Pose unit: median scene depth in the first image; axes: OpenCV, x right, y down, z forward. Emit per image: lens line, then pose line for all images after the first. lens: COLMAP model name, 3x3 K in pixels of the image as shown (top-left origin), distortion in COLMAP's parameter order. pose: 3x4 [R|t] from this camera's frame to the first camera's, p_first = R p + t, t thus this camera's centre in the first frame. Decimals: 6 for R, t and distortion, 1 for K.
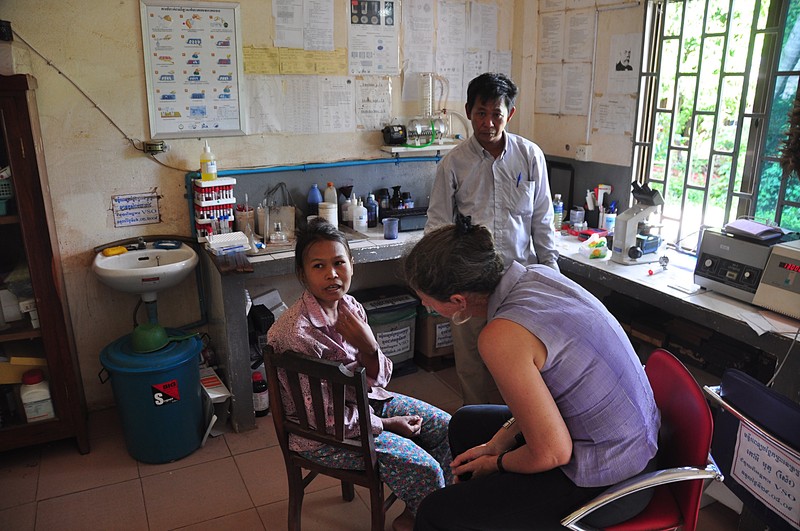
lens RADIAL K [[626.2, 0, 400.2], [0, 626.2, 265.5], [0, 0, 1]] dist [-0.139226, 0.071787]
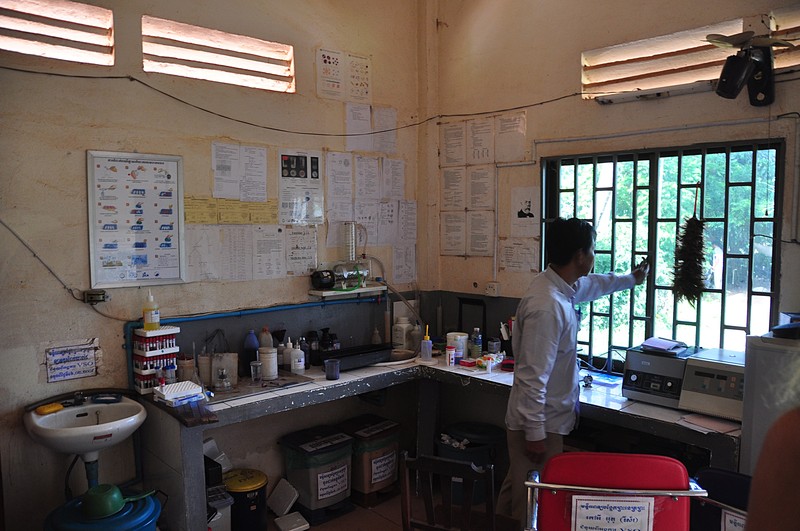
lens RADIAL K [[626.2, 0, 402.1], [0, 626.2, 266.7], [0, 0, 1]] dist [-0.139226, 0.071787]
pose [[0.963141, -0.022753, 0.268032, -0.176805], [0.079145, 0.976281, -0.201522, -0.007870], [-0.257090, 0.215308, 0.942097, -0.038223]]
